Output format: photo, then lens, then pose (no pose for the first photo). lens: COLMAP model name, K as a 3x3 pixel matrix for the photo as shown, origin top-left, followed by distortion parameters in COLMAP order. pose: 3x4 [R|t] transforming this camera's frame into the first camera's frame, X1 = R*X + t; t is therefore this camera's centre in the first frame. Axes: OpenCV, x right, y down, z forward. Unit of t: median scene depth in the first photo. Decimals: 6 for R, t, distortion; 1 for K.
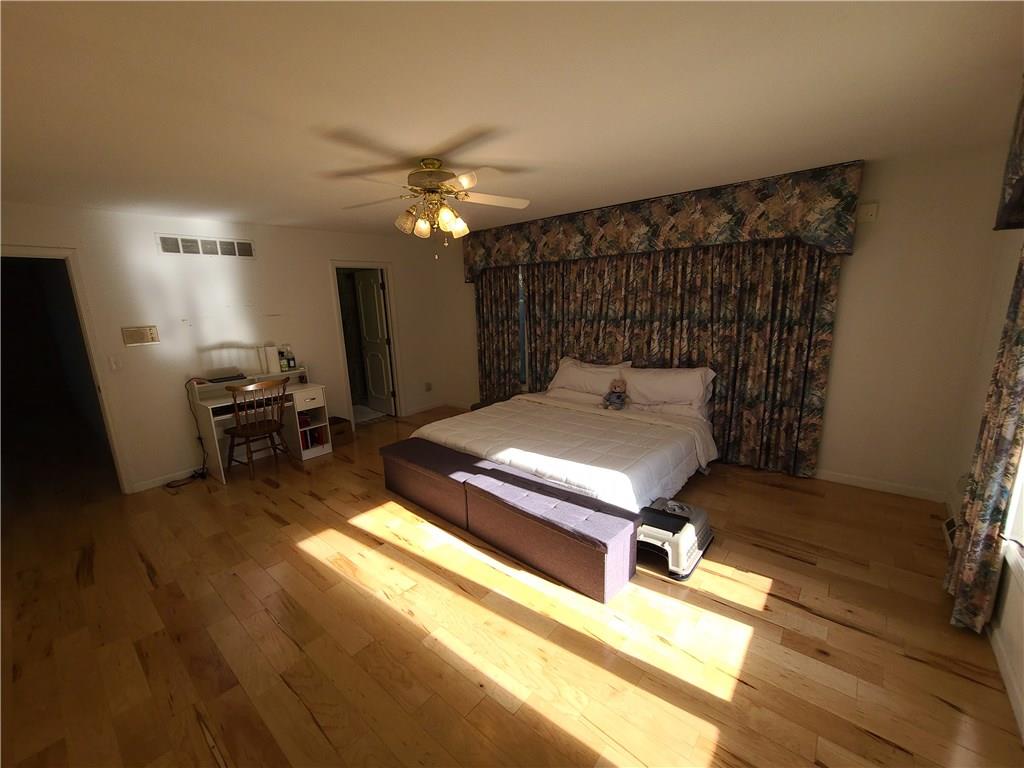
lens RADIAL K [[418.5, 0, 512.1], [0, 418.5, 386.7], [0, 0, 1]] dist [-0.001418, -0.000483]
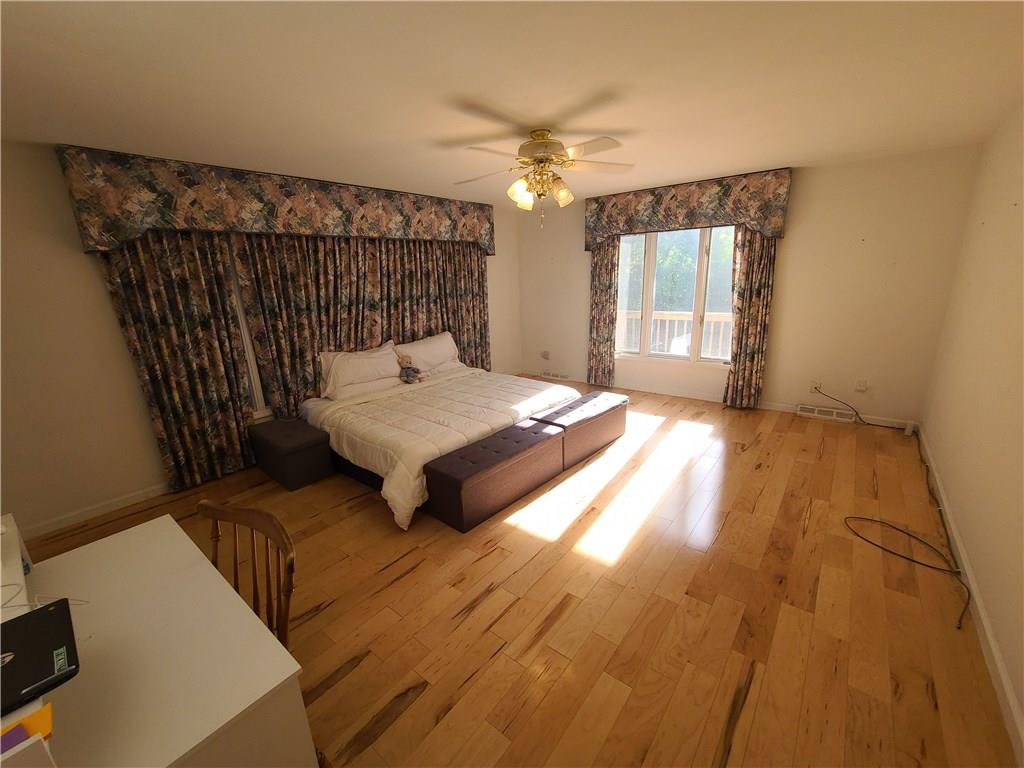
lens RADIAL K [[411.7, 0, 512.0], [0, 411.7, 384.0], [0, 0, 1]] dist [0.015560, -0.000213]
pose [[-0.010980, -0.228376, 0.973511, -0.833406], [0.242964, 0.943784, 0.224142, -0.126254], [-0.969973, 0.238989, 0.045125, 0.733022]]
